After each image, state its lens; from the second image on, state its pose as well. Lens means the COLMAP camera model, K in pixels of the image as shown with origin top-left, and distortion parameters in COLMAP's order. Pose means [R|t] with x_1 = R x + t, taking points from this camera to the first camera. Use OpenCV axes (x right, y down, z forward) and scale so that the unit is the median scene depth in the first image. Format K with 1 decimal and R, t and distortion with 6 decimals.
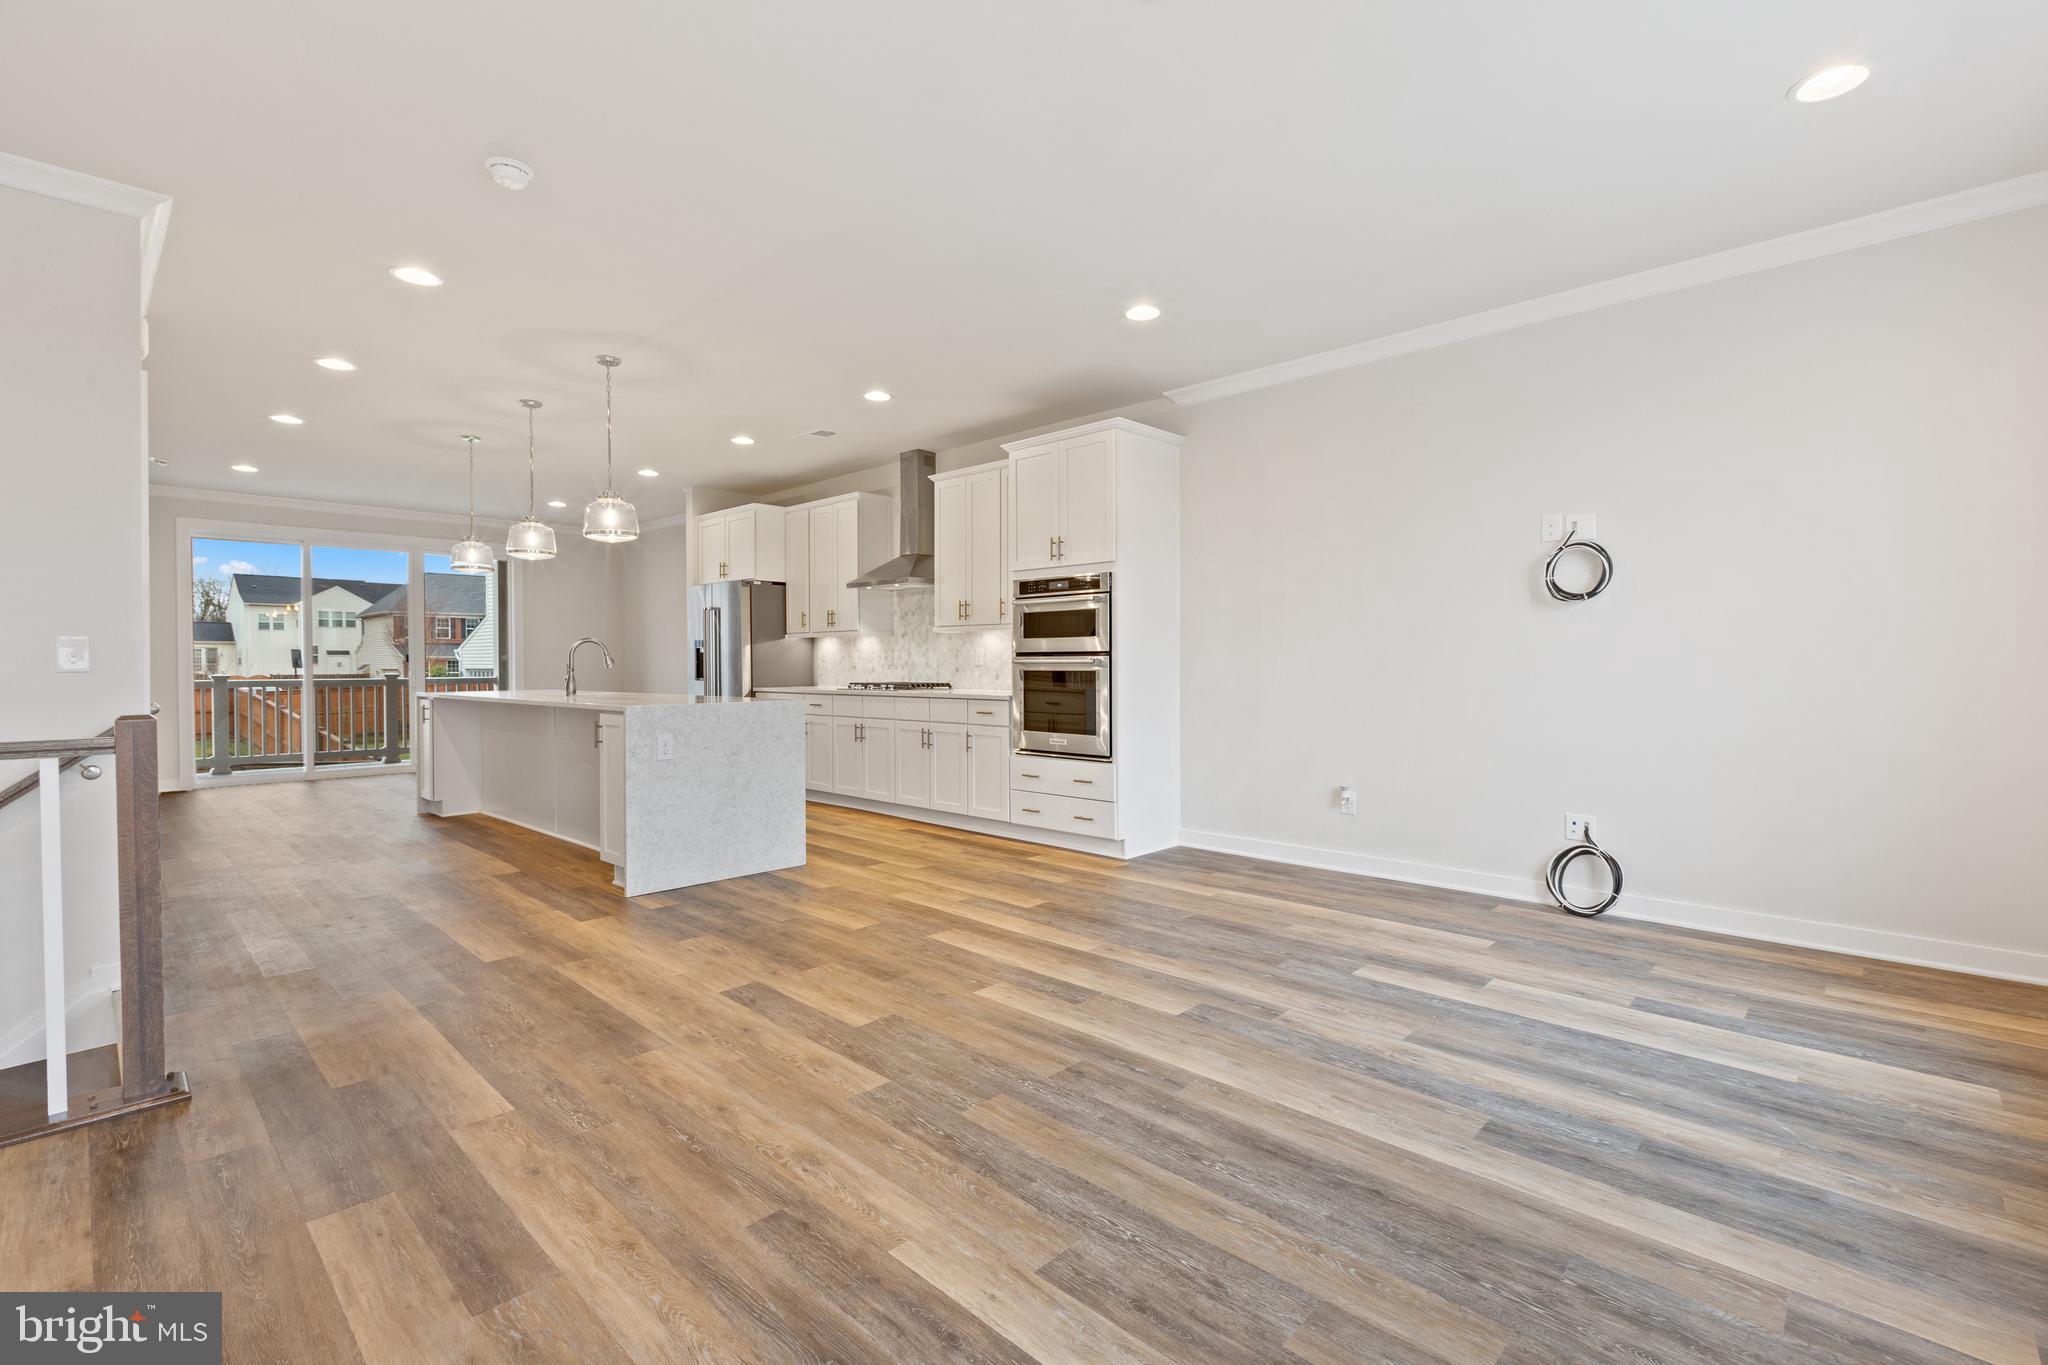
lens RADIAL K [[922.5, 0, 1019.1], [0, 922.5, 676.1], [0, 0, 1]] dist [-0.000001, -0.001302]
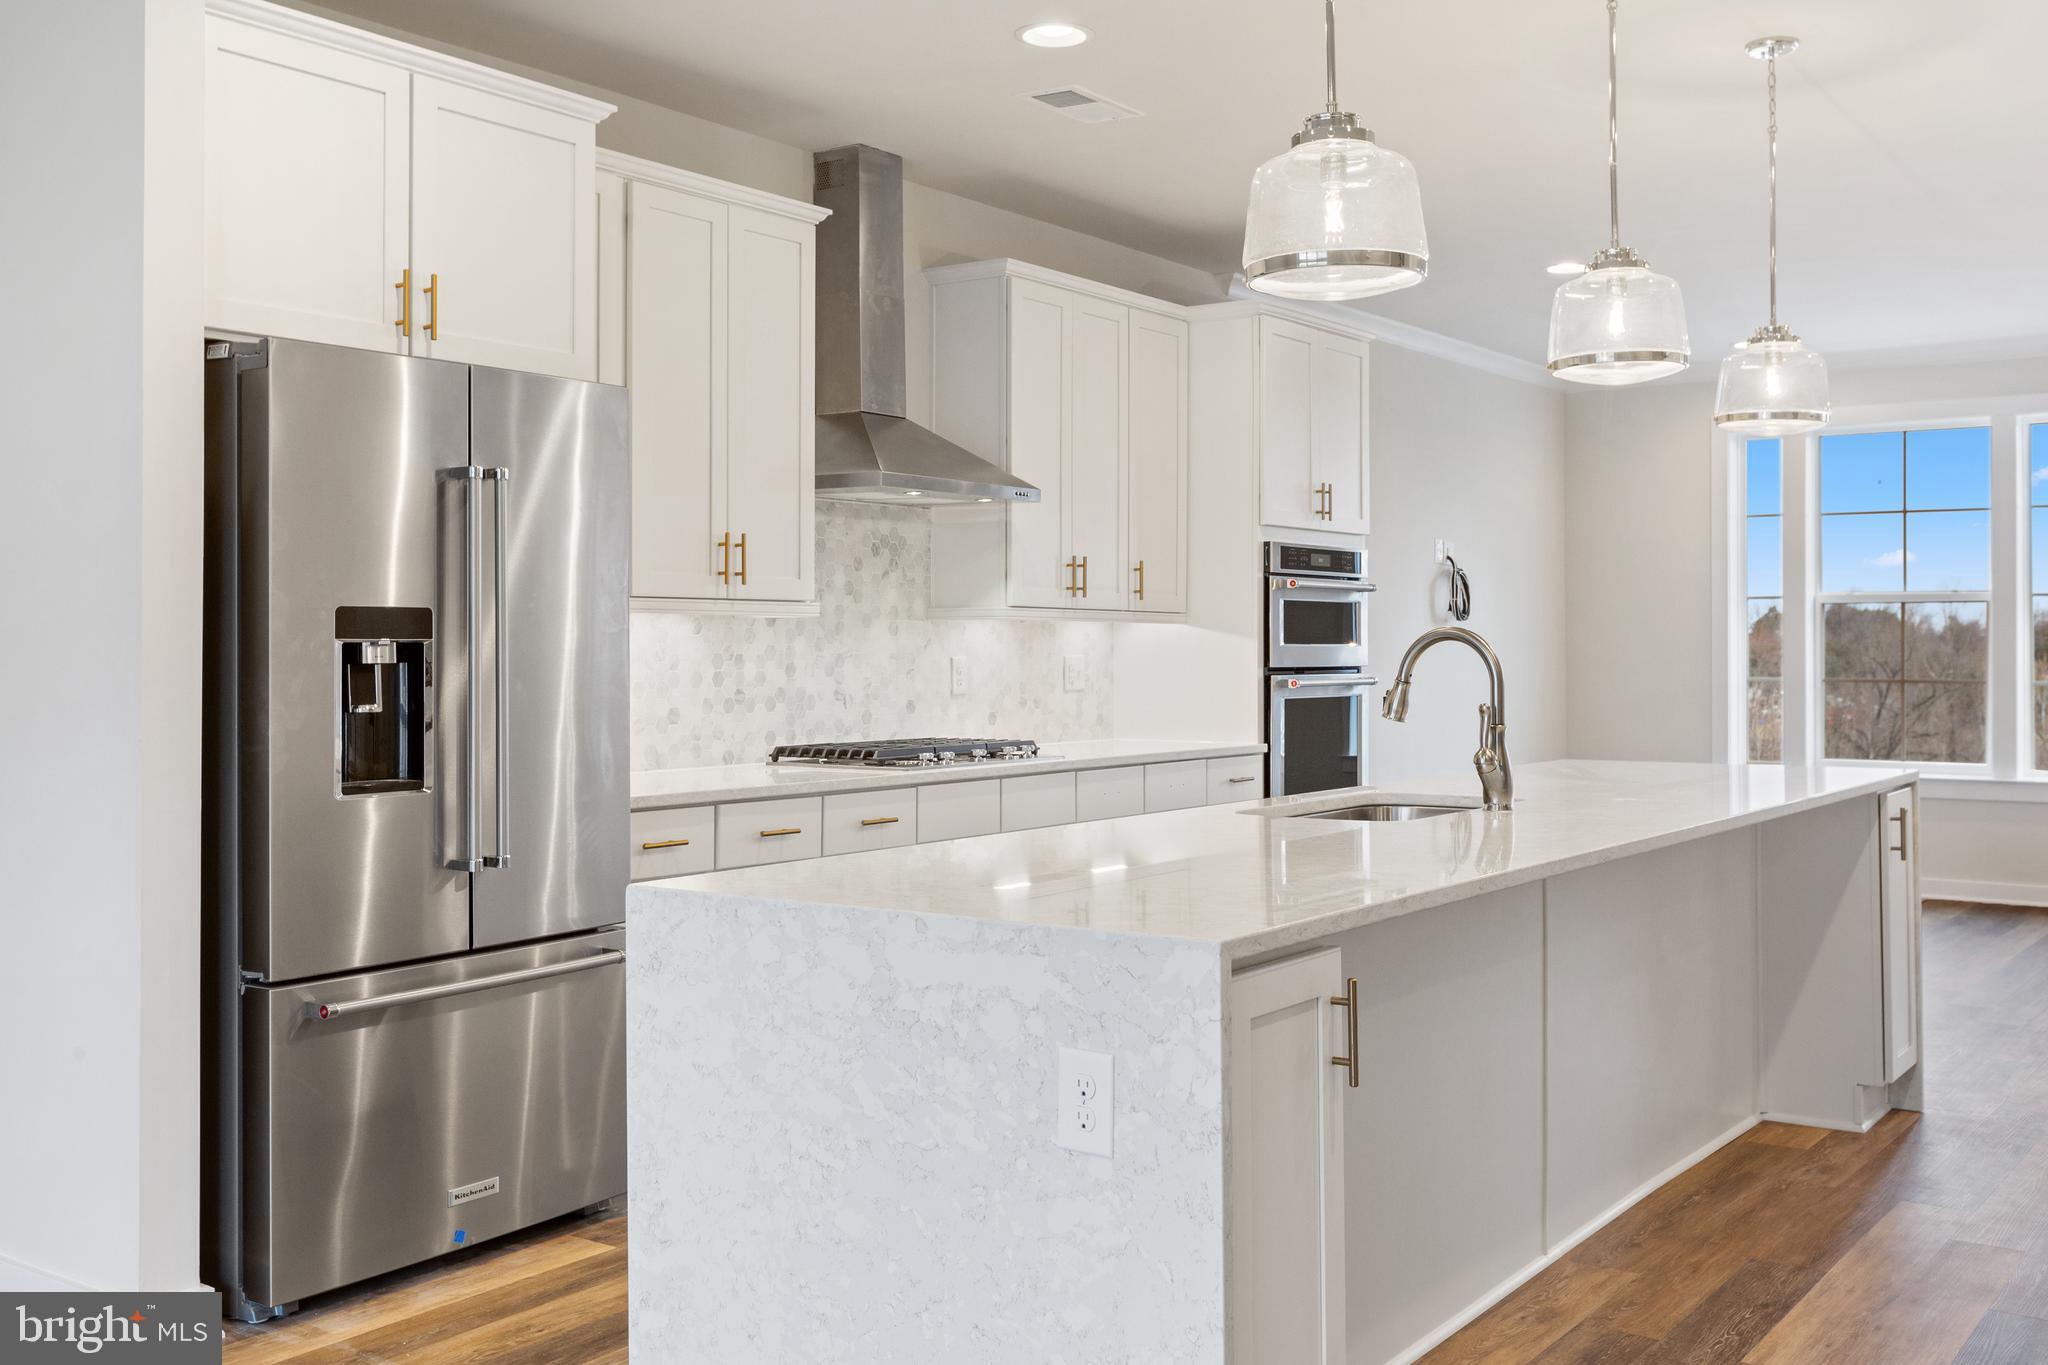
lens RADIAL K [[1988.7, 0, 991.4], [0, 1988.7, 626.6], [0, 0, 1]] dist [-0.020971, 0.000000]
pose [[-0.133350, 0.014830, 0.990958, -1.714827], [0.015715, 0.999794, -0.012847, -0.054639], [-0.990944, 0.013859, -0.133555, 1.912795]]
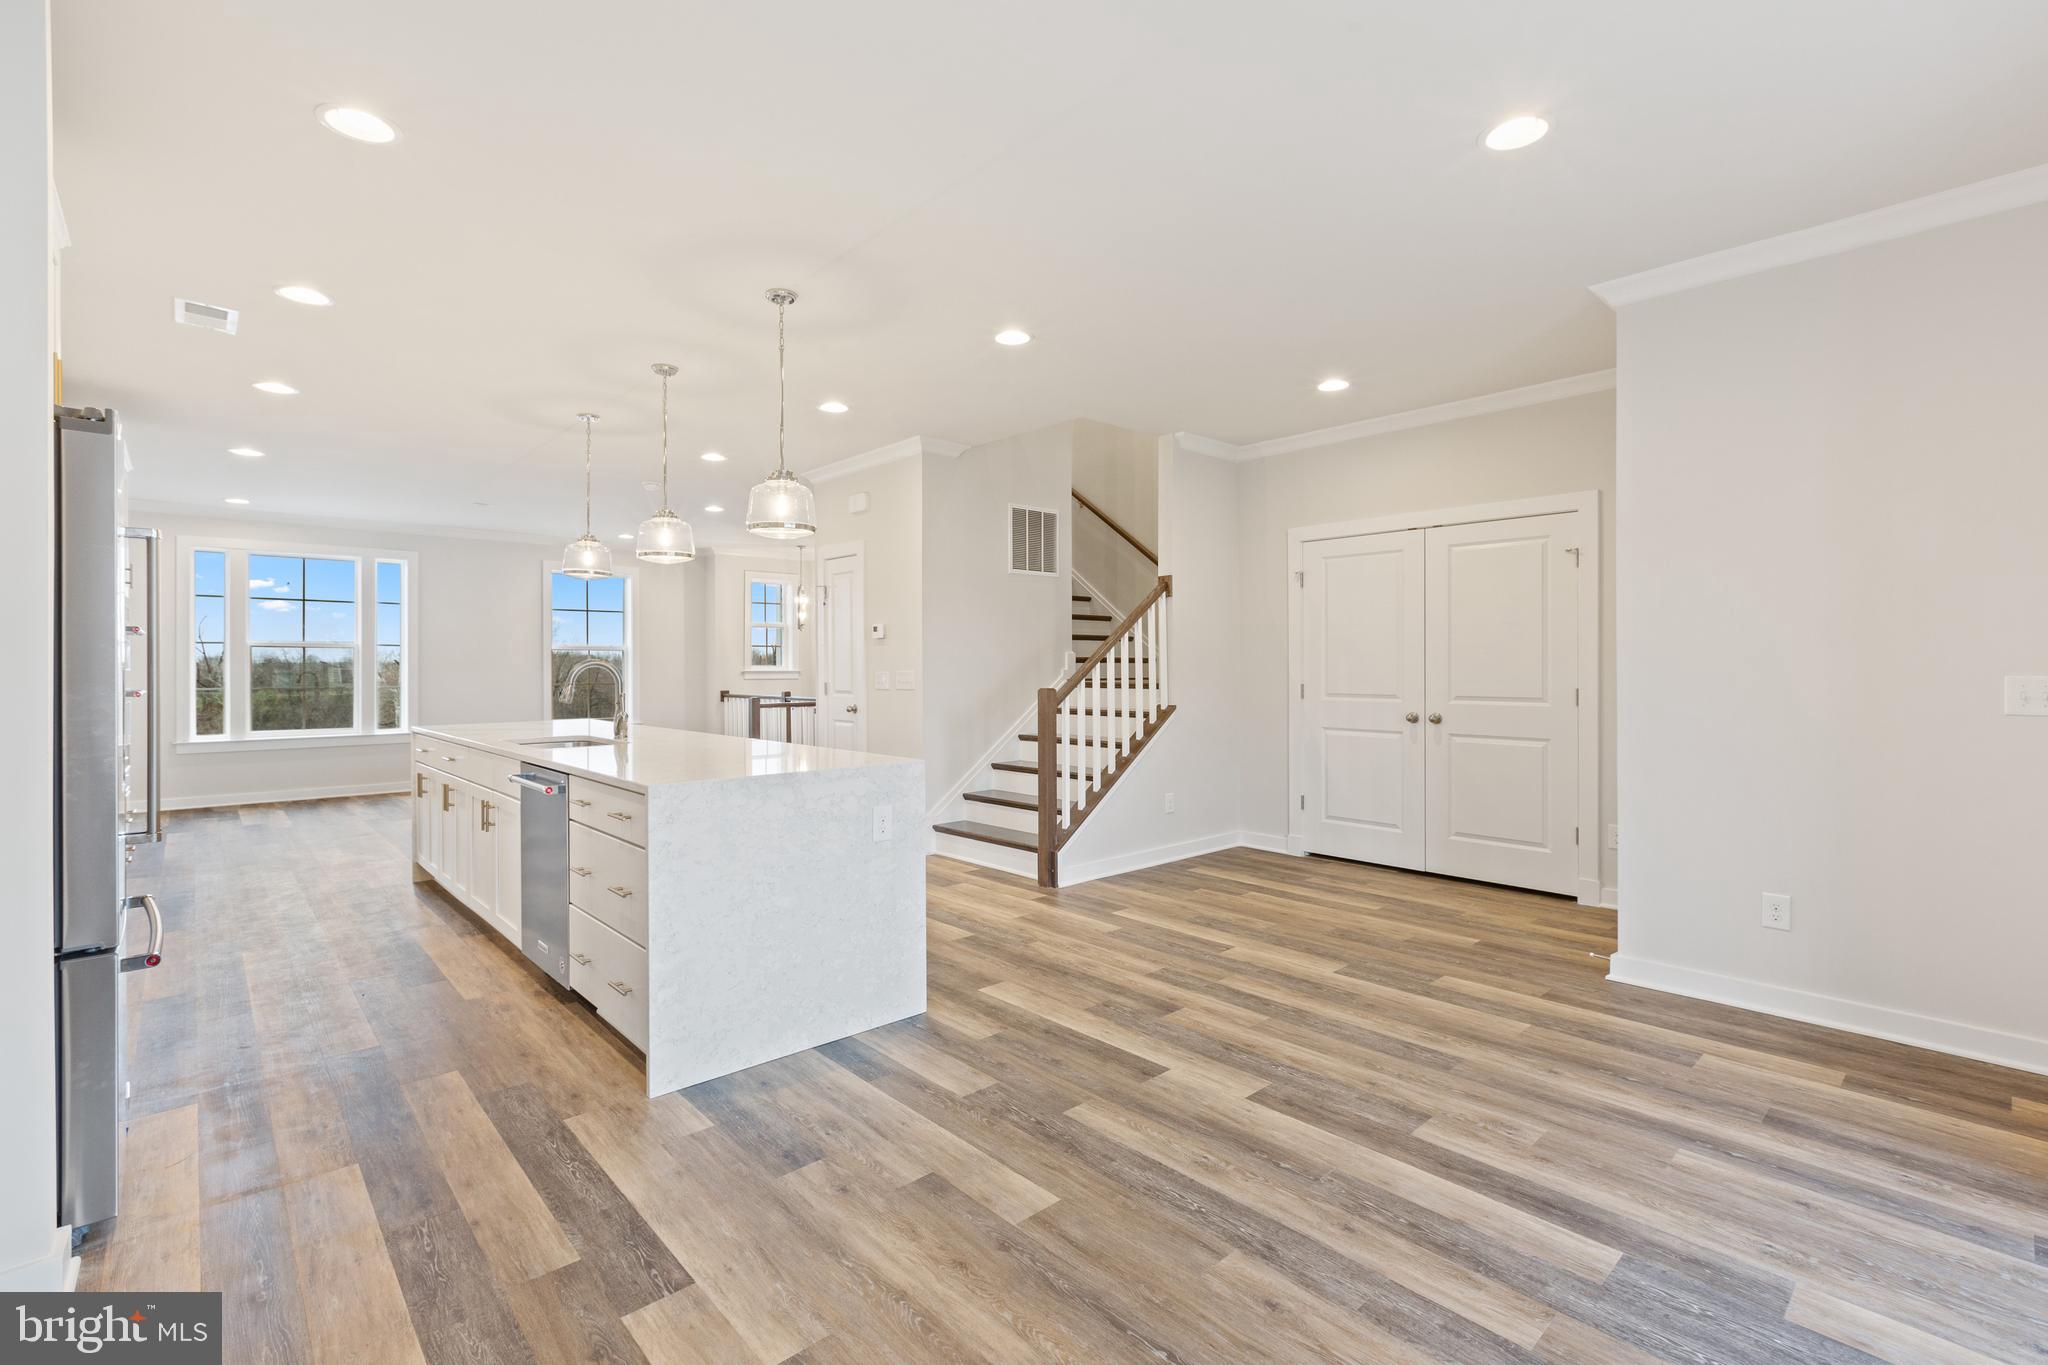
lens RADIAL K [[922.5, 0, 1050.0], [0, 922.5, 674.2], [0, 0, 1]] dist [-0.000001, -0.001302]
pose [[-0.999101, 0.008253, 0.041572, -1.304391], [0.009149, 0.999729, 0.021426, -0.065274], [-0.041384, 0.021787, -0.998906, 2.607156]]
